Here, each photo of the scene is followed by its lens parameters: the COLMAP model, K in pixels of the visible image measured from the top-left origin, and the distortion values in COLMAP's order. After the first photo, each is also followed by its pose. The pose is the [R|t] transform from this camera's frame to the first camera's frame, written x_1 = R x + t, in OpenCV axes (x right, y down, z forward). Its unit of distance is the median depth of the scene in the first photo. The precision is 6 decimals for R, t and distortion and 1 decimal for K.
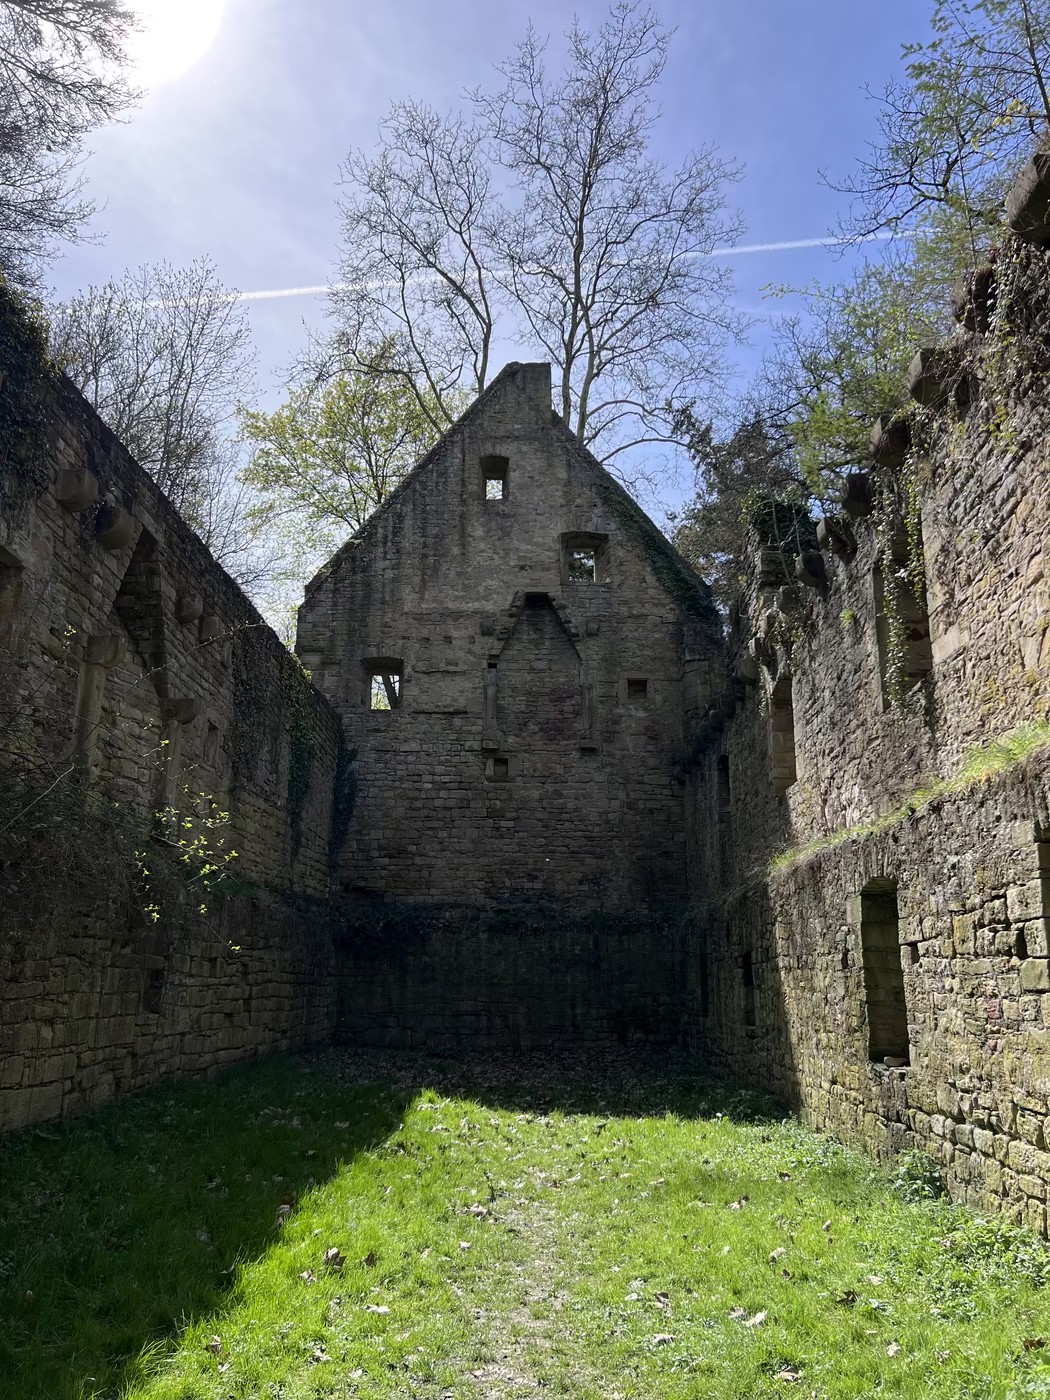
lens RADIAL K [[1040.6, 0, 525.0], [0, 1040.6, 700.0], [0, 0, 1]] dist [0.138631, -0.353892]
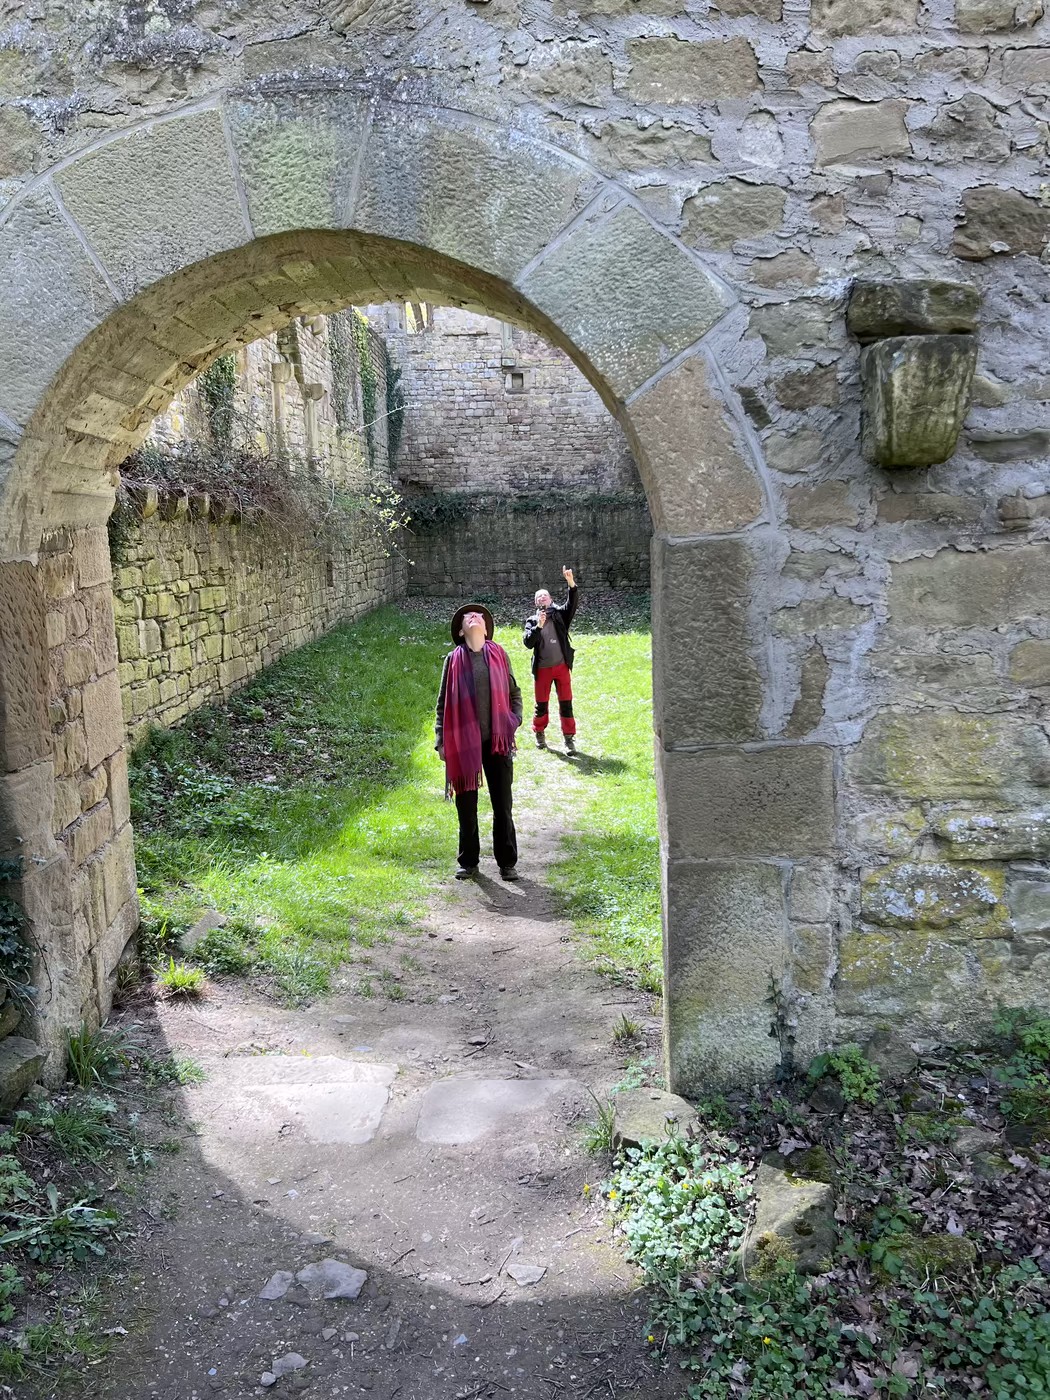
lens RADIAL K [[1040.6, 0, 525.0], [0, 1040.6, 700.0], [0, 0, 1]] dist [0.138631, -0.353892]
pose [[0.999415, -0.032199, -0.011529, -0.012264], [0.034074, 0.908477, 0.416544, -0.113619], [-0.002938, -0.416693, 0.909042, -0.304220]]
